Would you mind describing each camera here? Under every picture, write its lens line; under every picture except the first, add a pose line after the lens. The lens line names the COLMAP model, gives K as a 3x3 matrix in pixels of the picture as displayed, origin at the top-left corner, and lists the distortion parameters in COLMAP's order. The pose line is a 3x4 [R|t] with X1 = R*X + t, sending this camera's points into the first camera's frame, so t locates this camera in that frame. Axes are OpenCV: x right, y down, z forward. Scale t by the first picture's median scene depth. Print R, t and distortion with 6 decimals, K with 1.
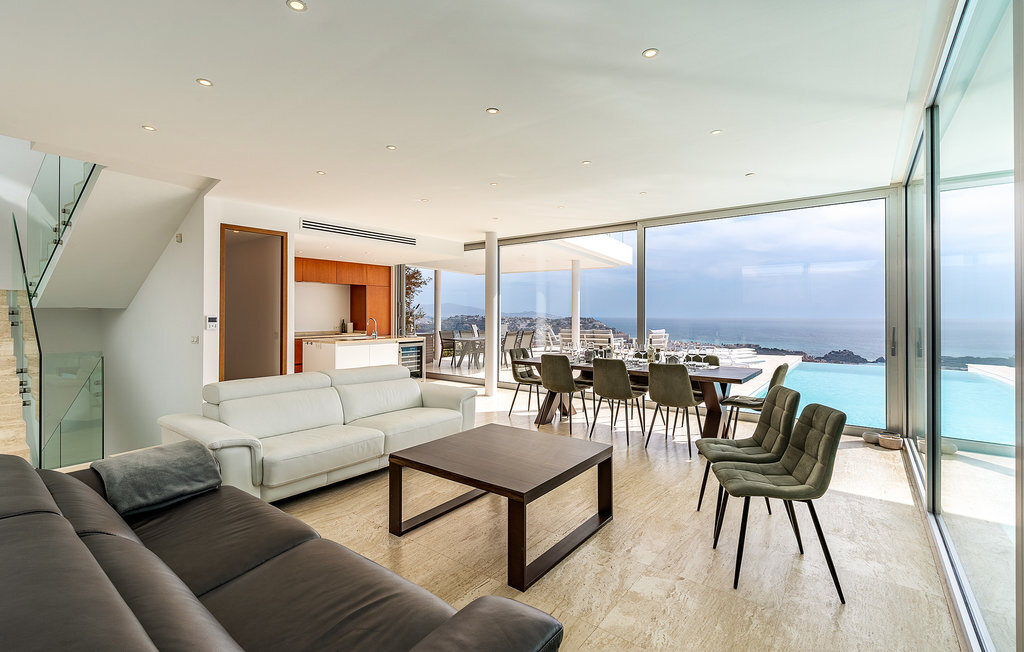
lens RADIAL K [[464.4, 0, 510.2], [0, 464.4, 315.4], [0, 0, 1]] dist [-0.001496, 0.001863]
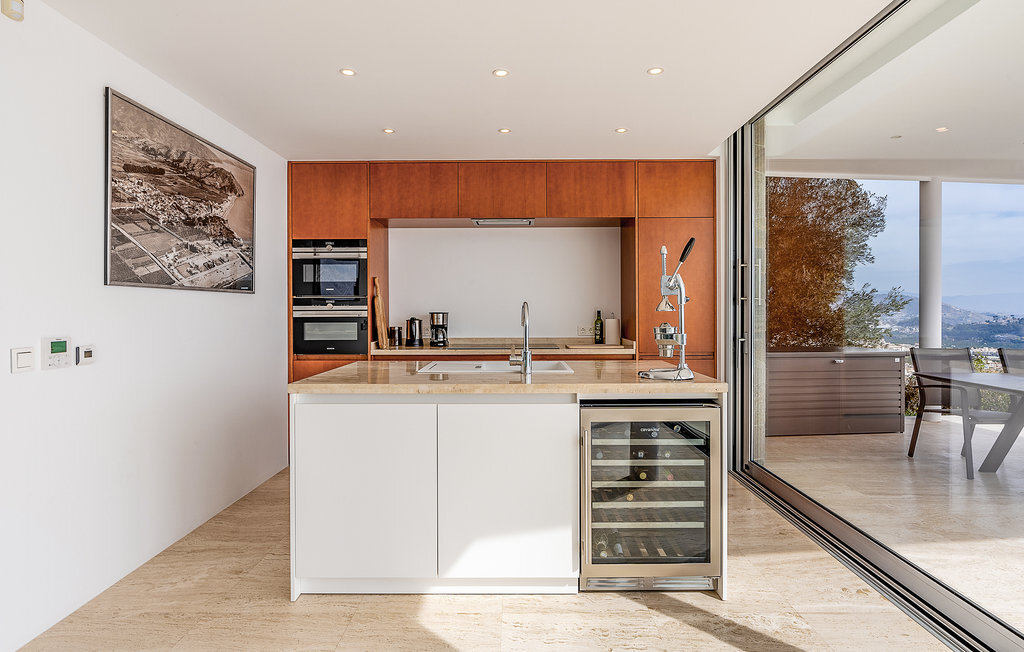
lens RADIAL K [[519.0, 0, 514.6], [0, 519.0, 317.8], [0, 0, 1]] dist [-0.013086, -0.000275]
pose [[0.598216, 0.009632, -0.801277, -0.040398], [0.001016, 0.999918, 0.012778, 0.010838], [0.801334, -0.008458, 0.598157, 0.772744]]
